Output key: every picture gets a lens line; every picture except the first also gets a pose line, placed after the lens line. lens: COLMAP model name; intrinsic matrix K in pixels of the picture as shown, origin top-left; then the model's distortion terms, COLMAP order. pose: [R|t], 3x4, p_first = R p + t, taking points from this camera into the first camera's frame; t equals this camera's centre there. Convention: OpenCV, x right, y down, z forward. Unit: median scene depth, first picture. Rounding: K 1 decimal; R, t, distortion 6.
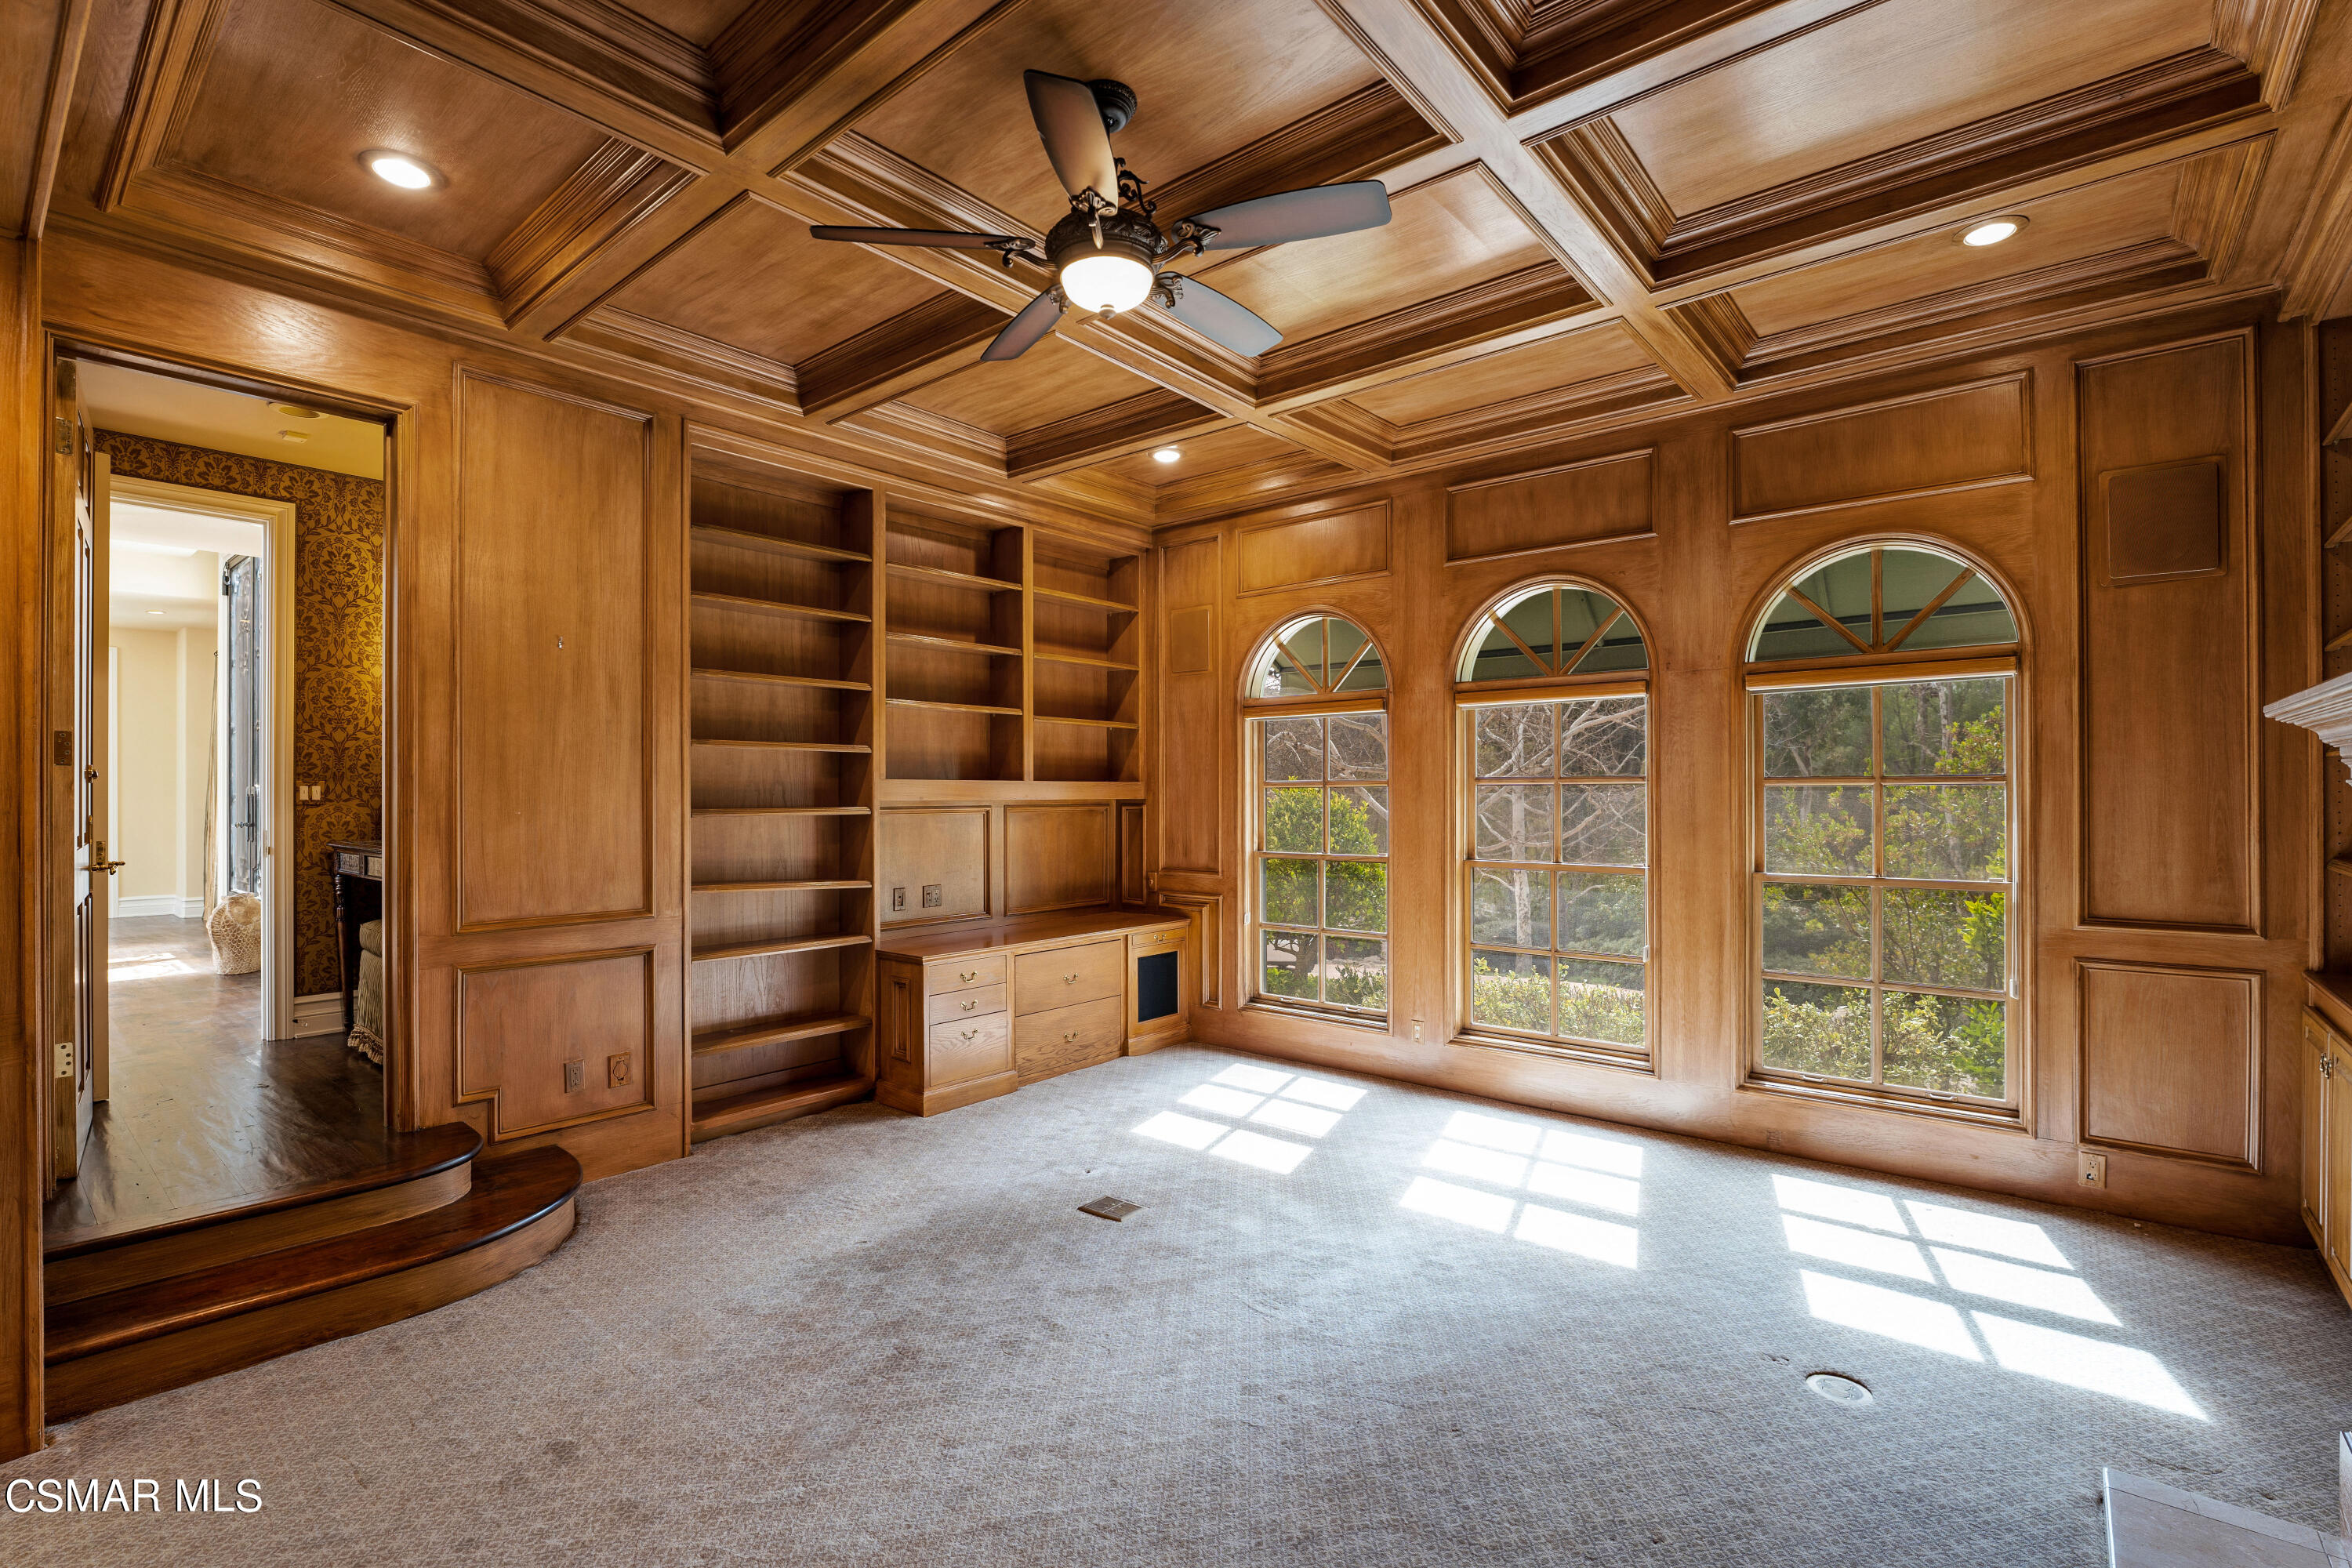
lens RADIAL K [[1062.5, 0, 1176.0], [0, 1062.5, 784.0], [0, 0, 1]] dist [-0.019460, 0.000047]
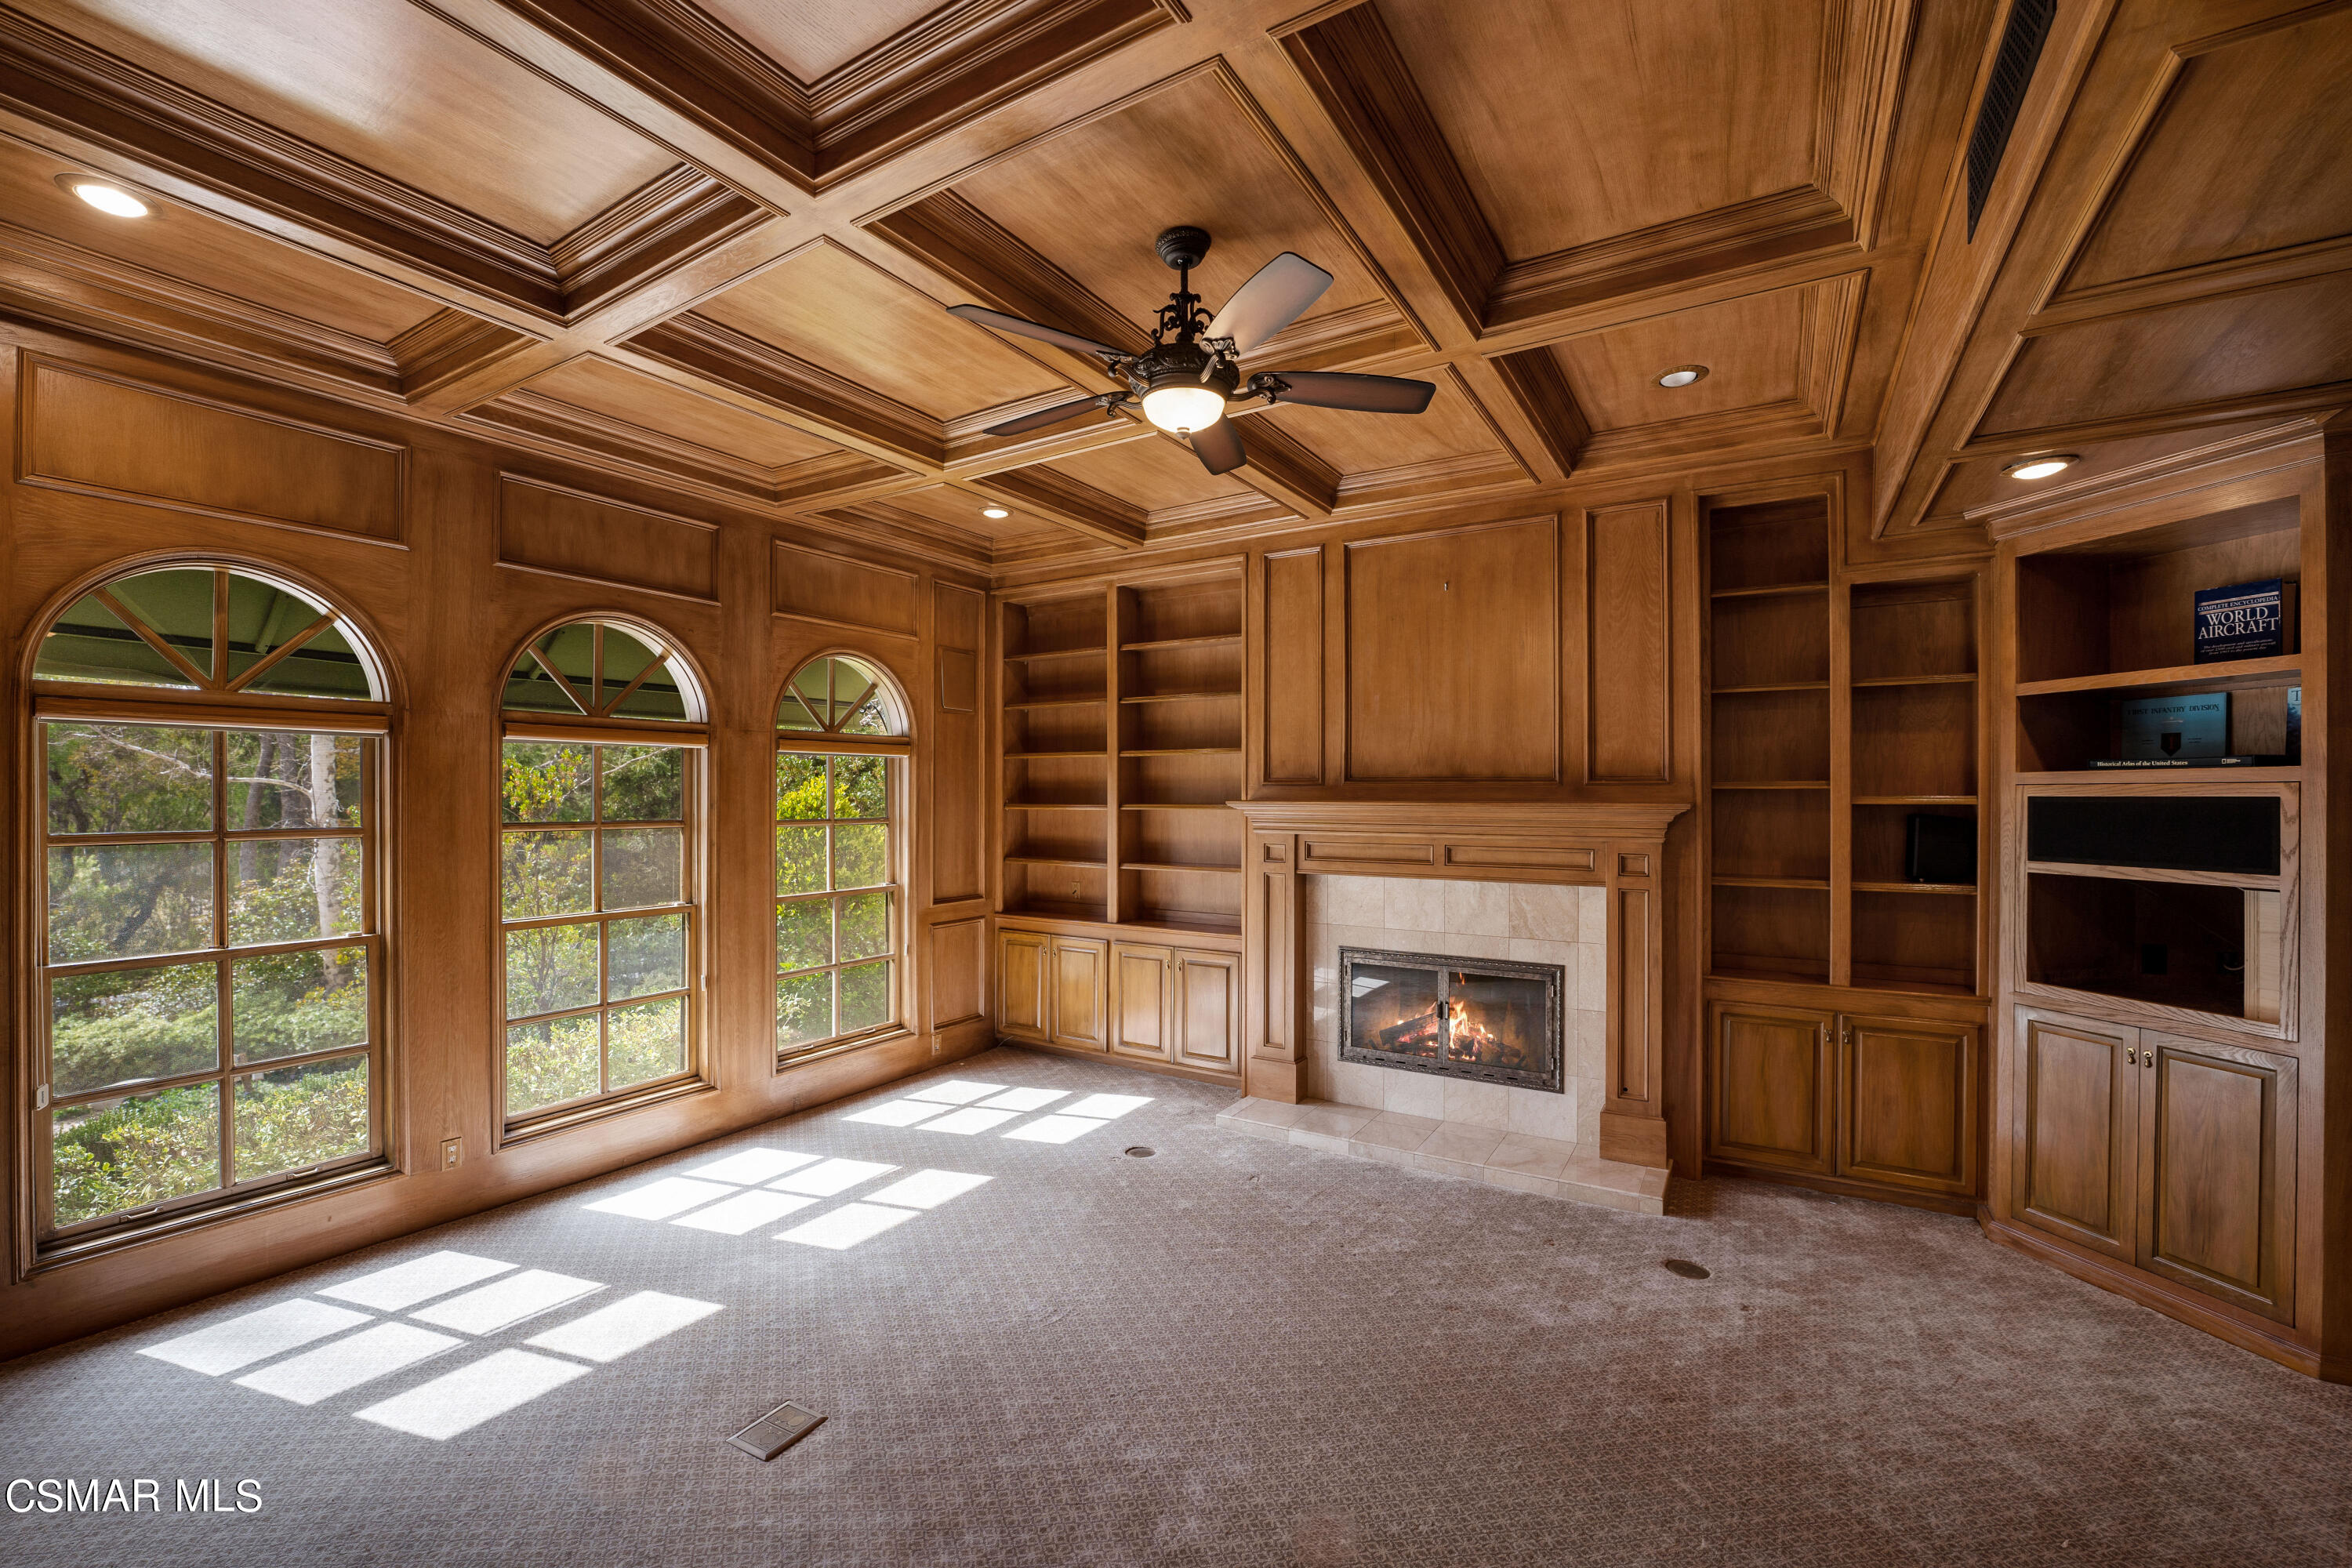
lens RADIAL K [[966.8, 0, 1176.0], [0, 966.8, 784.0], [0, 0, 1]] dist [-0.022632, -0.000067]
pose [[-0.144842, 0.017645, 0.989297, -0.638880], [-0.006370, 0.999804, -0.018766, -0.031078], [-0.989434, -0.009020, -0.144701, 0.687352]]
